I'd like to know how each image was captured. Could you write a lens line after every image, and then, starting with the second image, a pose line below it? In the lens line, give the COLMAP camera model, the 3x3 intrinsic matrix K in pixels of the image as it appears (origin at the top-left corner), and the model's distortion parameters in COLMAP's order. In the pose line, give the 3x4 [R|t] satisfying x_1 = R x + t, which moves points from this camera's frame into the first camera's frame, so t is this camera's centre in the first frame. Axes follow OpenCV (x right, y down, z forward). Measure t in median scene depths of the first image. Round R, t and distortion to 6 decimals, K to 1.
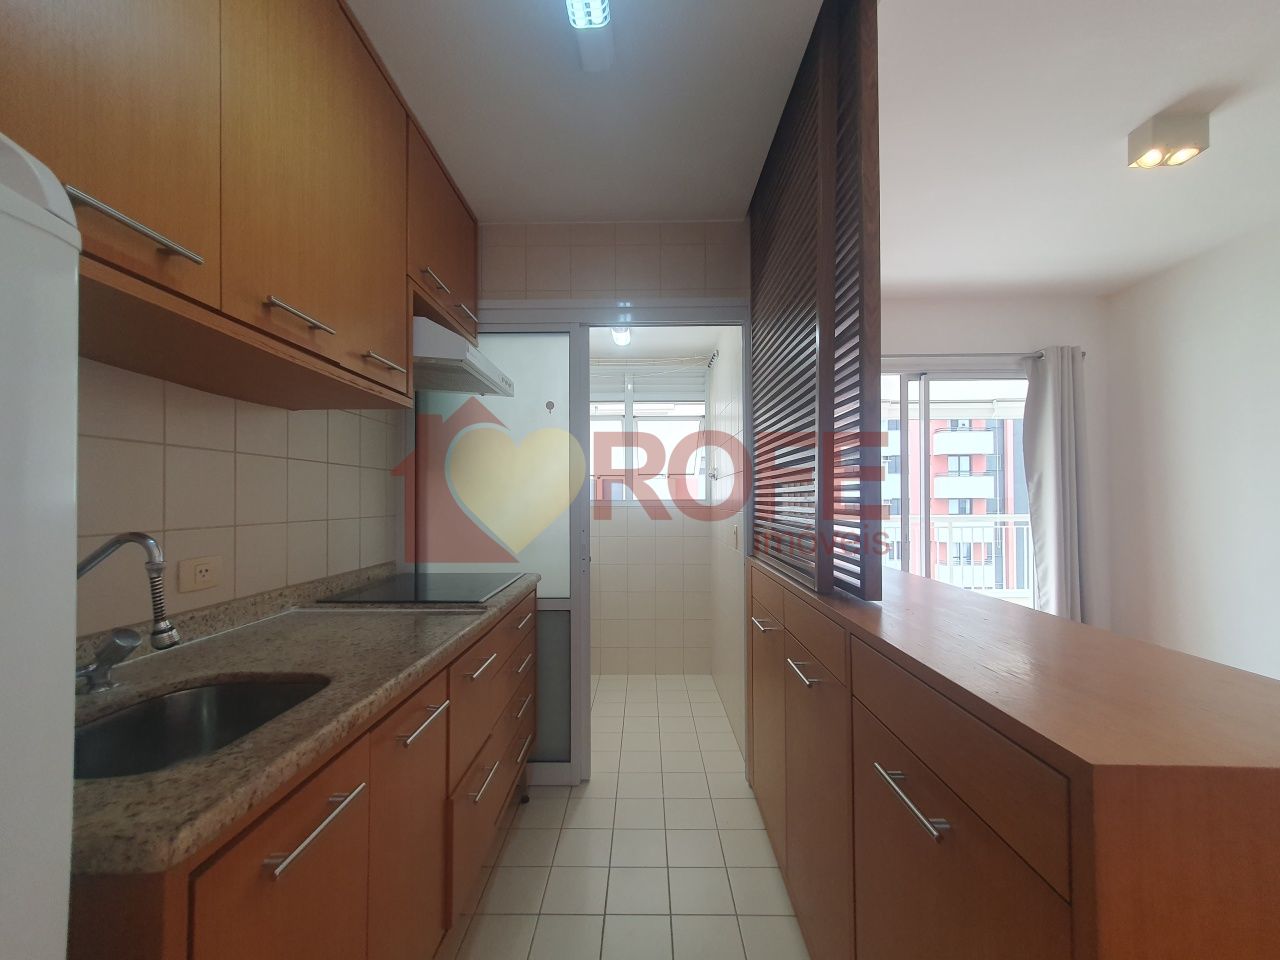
lens RADIAL K [[506.8, 0, 643.6], [0, 506.8, 495.2], [0, 0, 1]] dist [-0.000198, 0.000243]
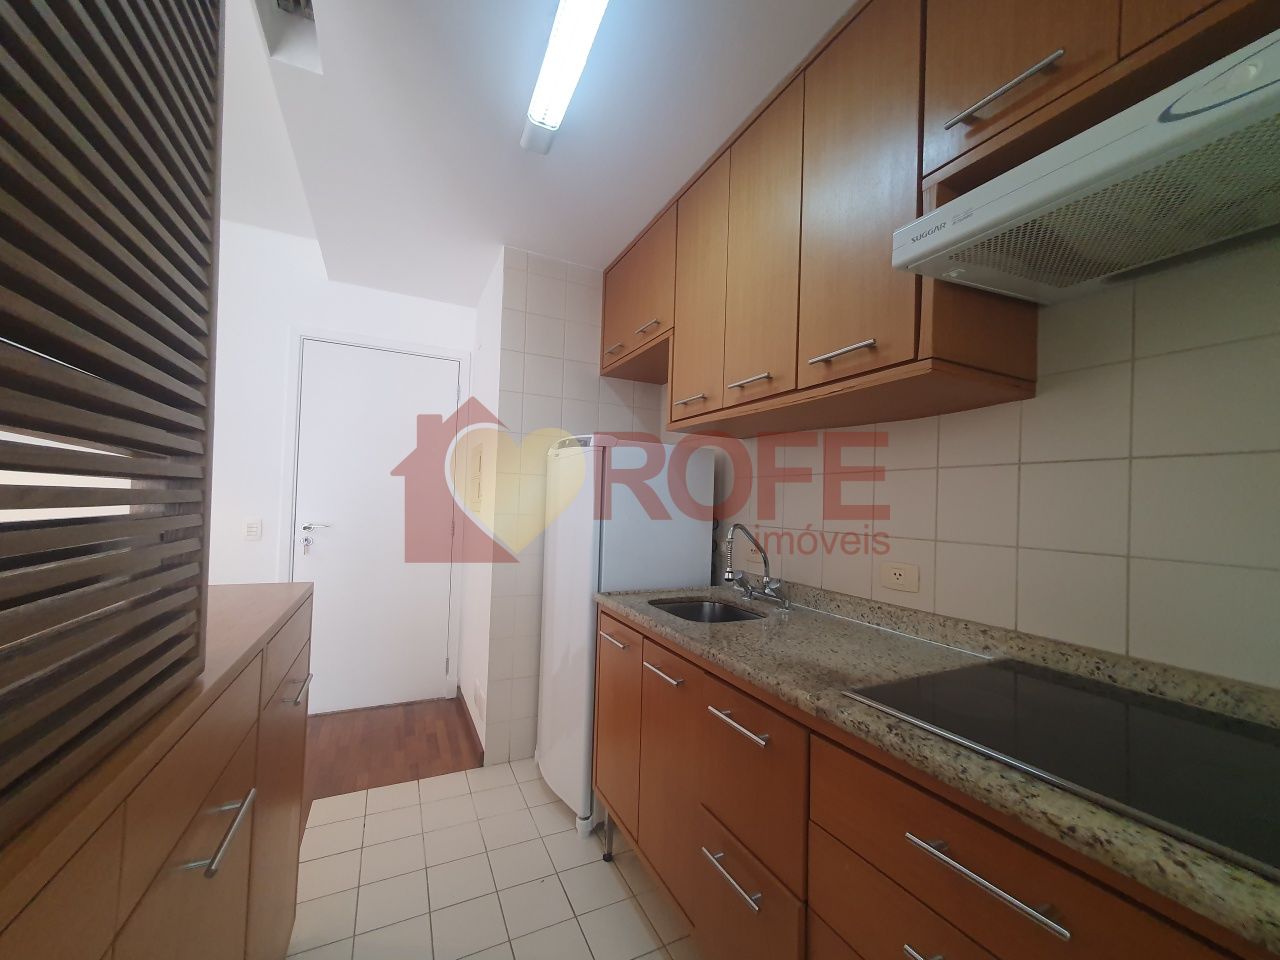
lens RADIAL K [[508.0, 0, 640.2], [0, 508.0, 495.4], [0, 0, 1]] dist [0.001778, 0.000244]
pose [[-0.894586, -0.032890, -0.445684, 0.150591], [-0.025542, 0.999421, -0.022486, 0.006604], [0.446165, -0.008732, -0.894908, 1.412131]]
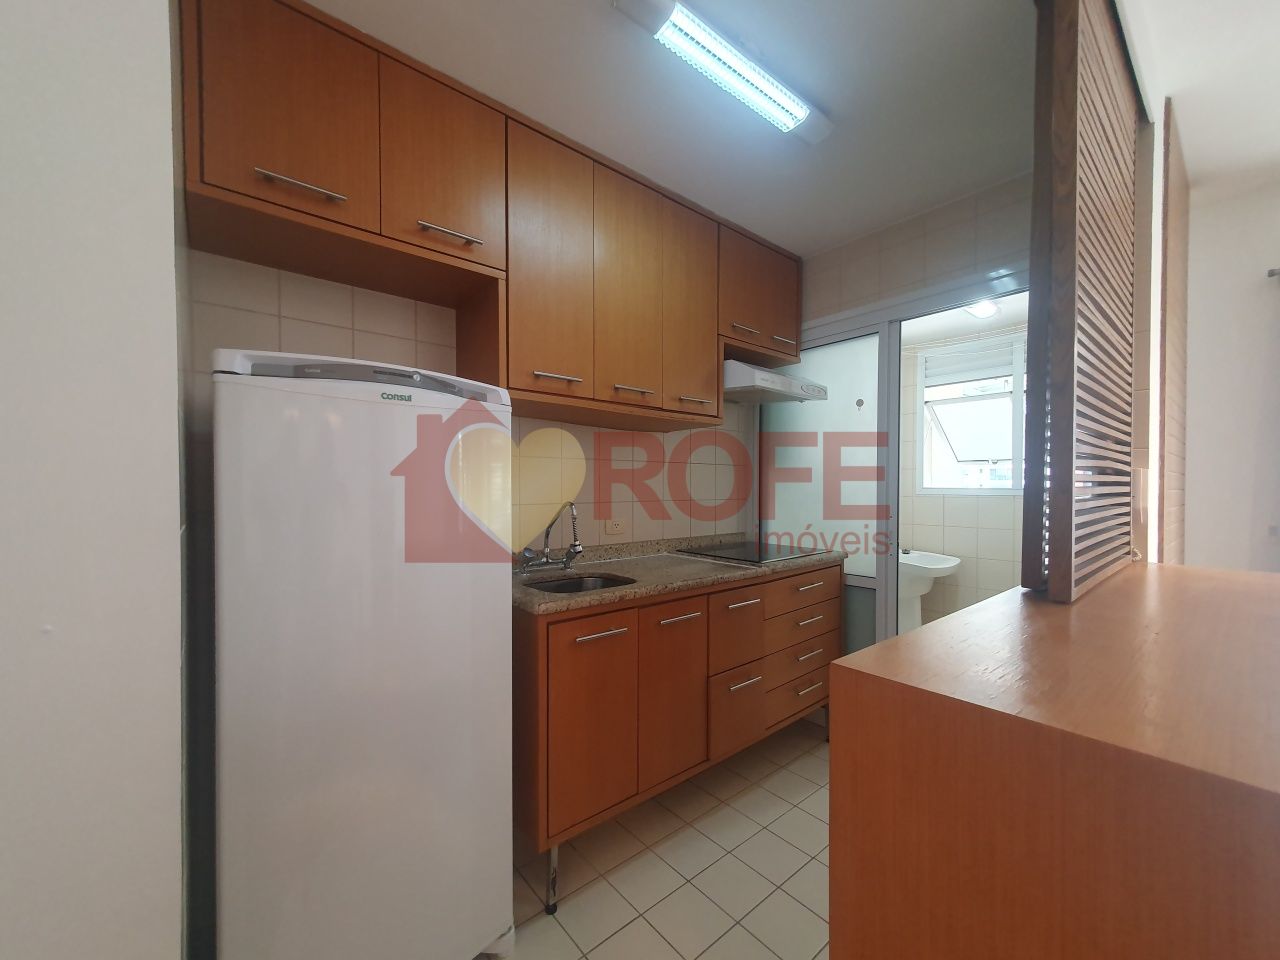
lens RADIAL K [[508.0, 0, 640.2], [0, 508.0, 495.4], [0, 0, 1]] dist [0.001778, 0.000244]
pose [[0.649762, 0.017083, -0.759946, 0.504178], [0.004044, 0.999656, 0.025928, -0.007458], [0.760127, -0.019920, 0.649469, -0.134739]]
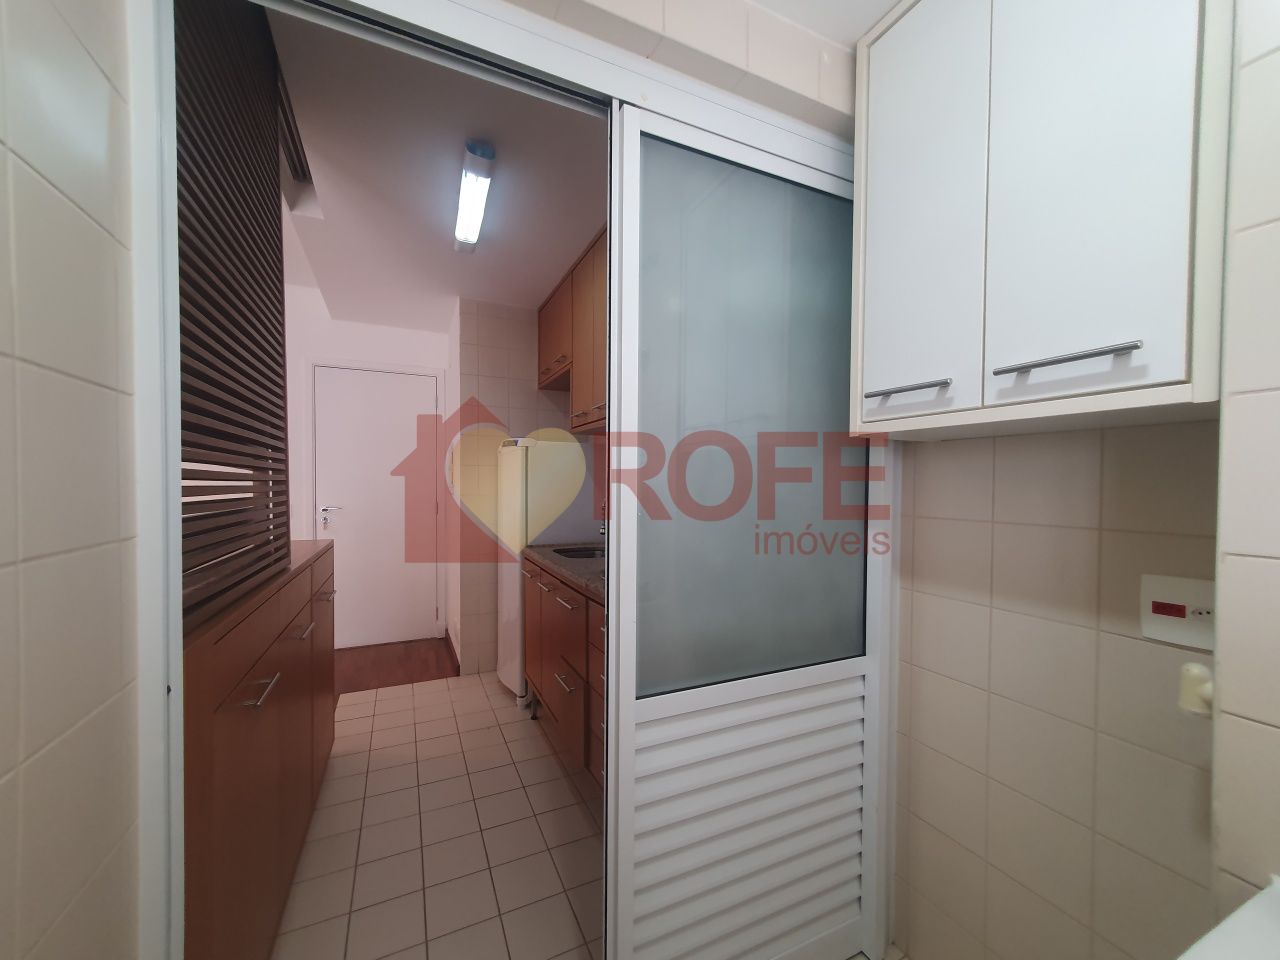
lens RADIAL K [[506.8, 0, 643.6], [0, 506.8, 495.2], [0, 0, 1]] dist [-0.000198, 0.000243]
pose [[-0.899467, 0.009614, -0.436883, 0.092709], [0.002934, 0.999868, 0.015963, 0.007316], [0.436979, 0.013077, -0.899377, 2.068691]]
